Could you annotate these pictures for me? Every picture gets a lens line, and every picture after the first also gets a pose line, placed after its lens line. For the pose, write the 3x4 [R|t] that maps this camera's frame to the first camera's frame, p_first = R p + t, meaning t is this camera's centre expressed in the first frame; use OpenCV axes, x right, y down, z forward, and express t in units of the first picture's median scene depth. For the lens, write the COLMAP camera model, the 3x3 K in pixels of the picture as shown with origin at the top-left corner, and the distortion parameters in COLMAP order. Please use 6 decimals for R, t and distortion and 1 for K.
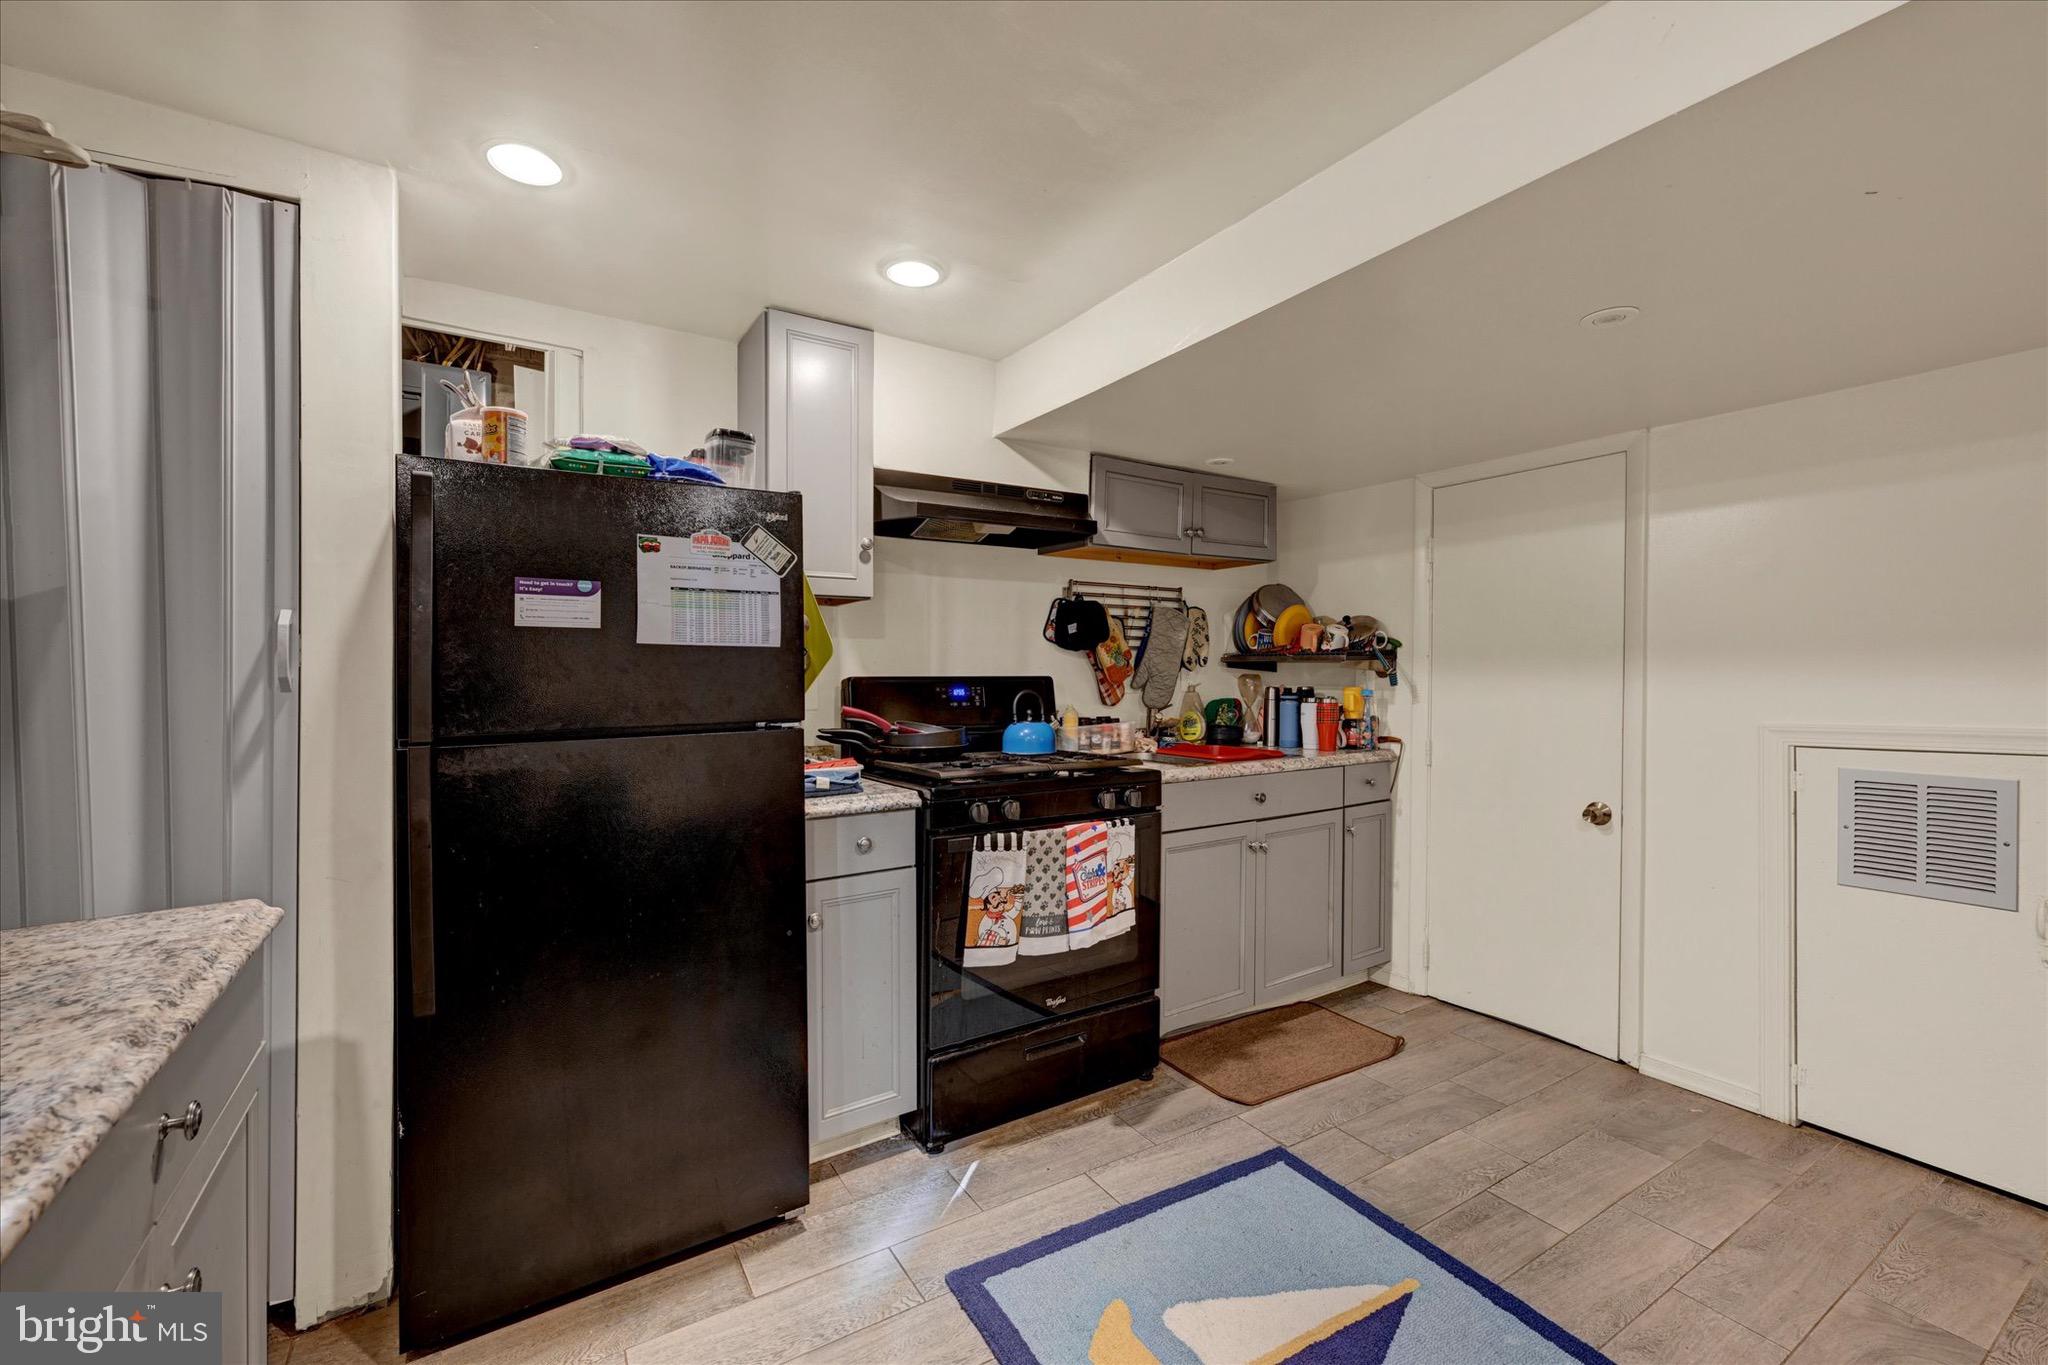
lens RADIAL K [[835.9, 0, 1021.5], [0, 835.9, 682.2], [0, 0, 1]] dist [-0.001226, 0.000252]
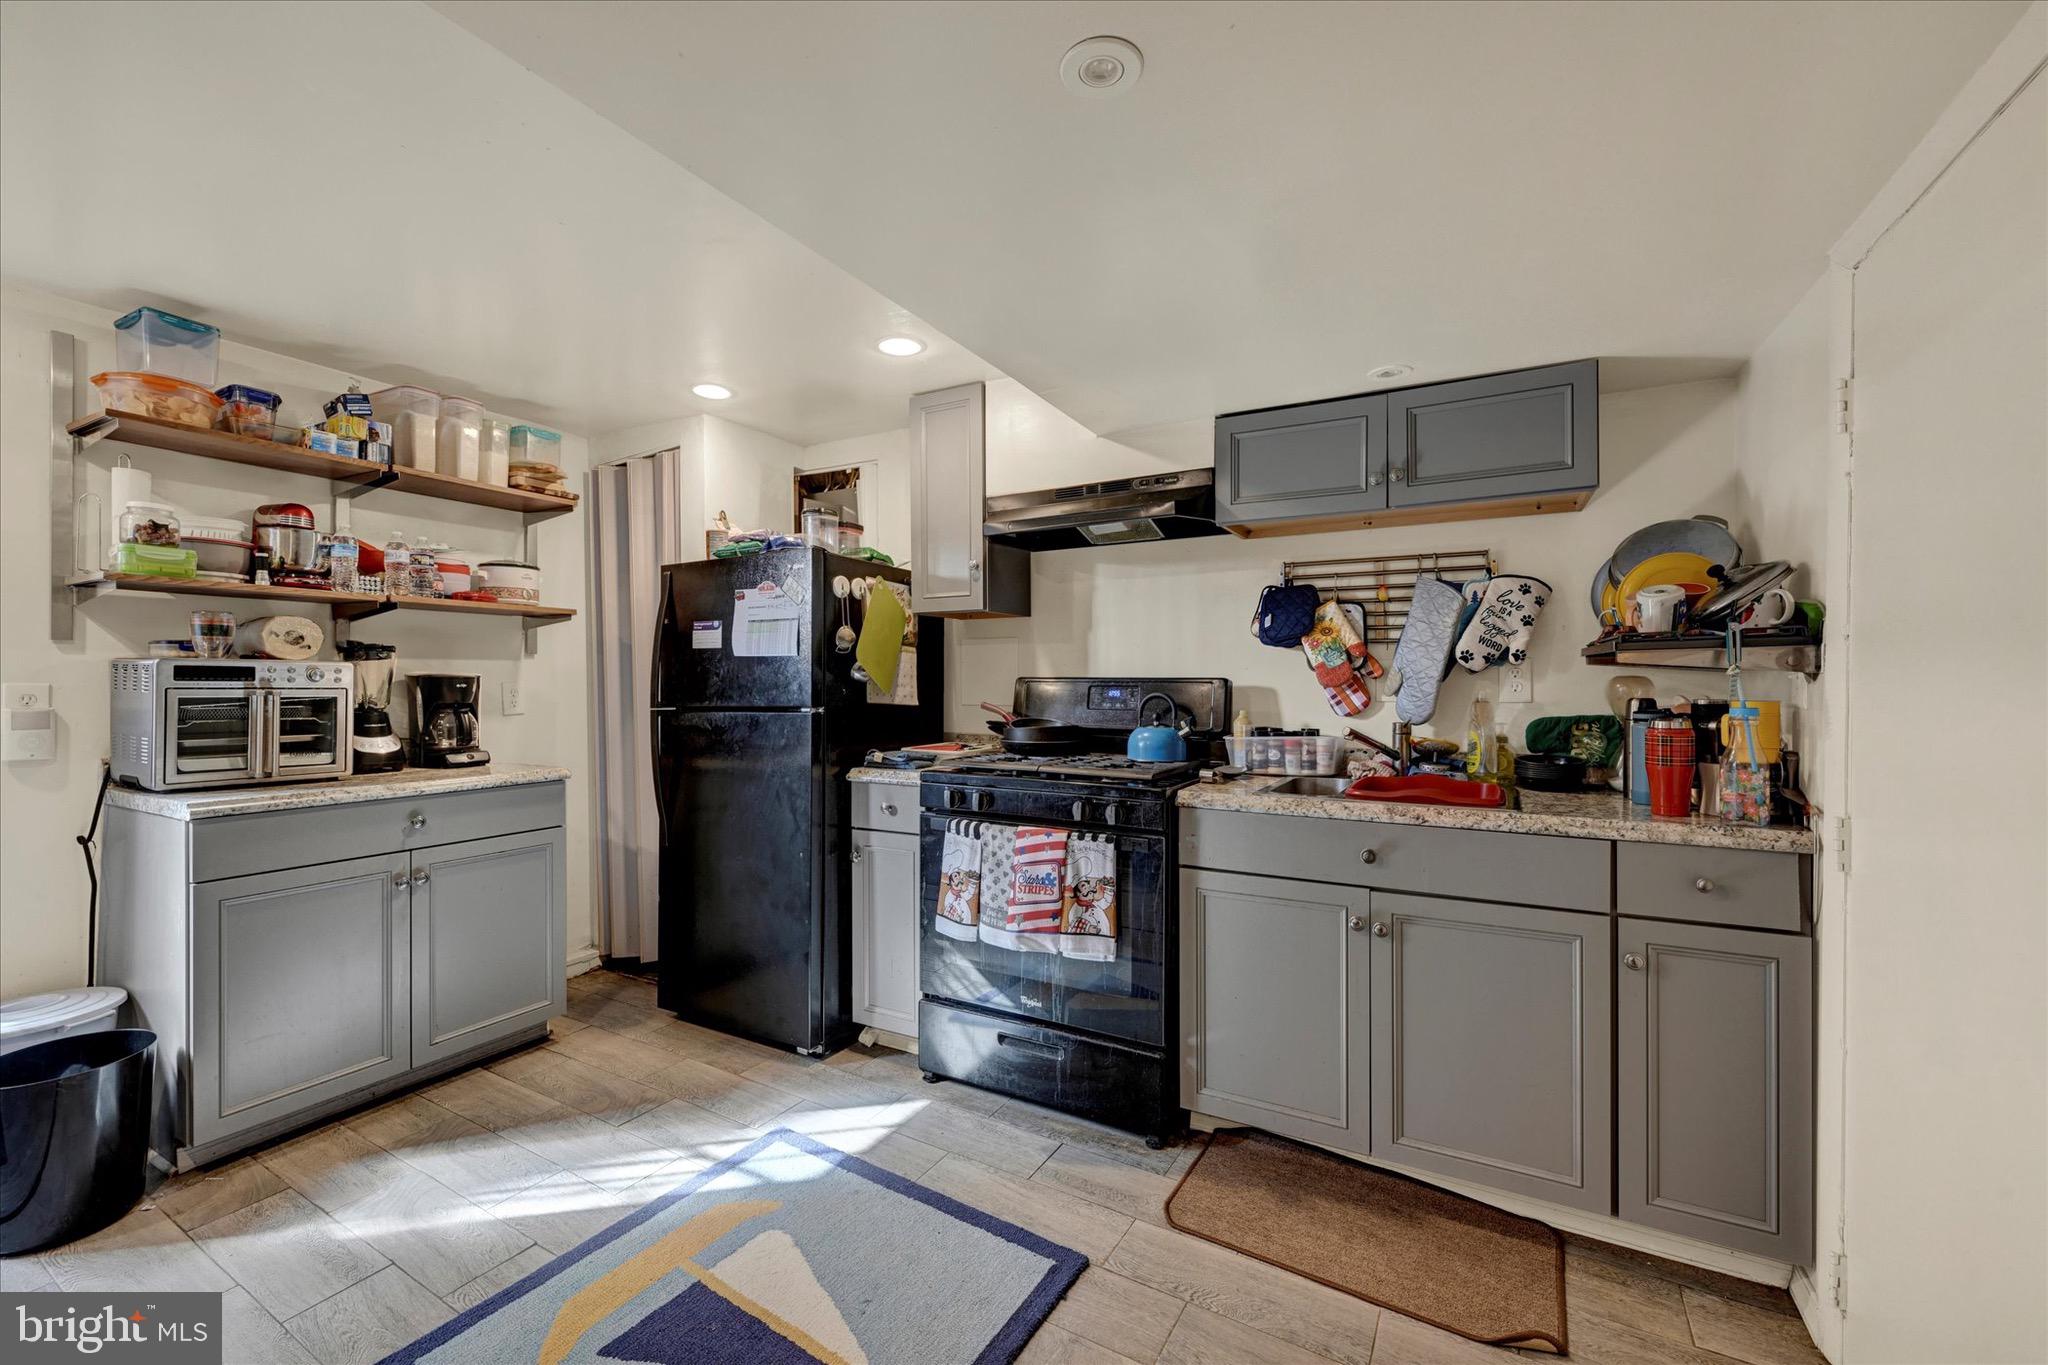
lens RADIAL K [[845.9, 0, 1028.2], [0, 845.9, 687.7], [0, 0, 1]] dist [0.006768, 0.000163]
pose [[0.471827, 0.012367, -0.881604, 0.891692], [-0.010694, 0.999908, 0.008303, -0.002681], [0.881626, 0.005510, 0.471916, 0.495714]]
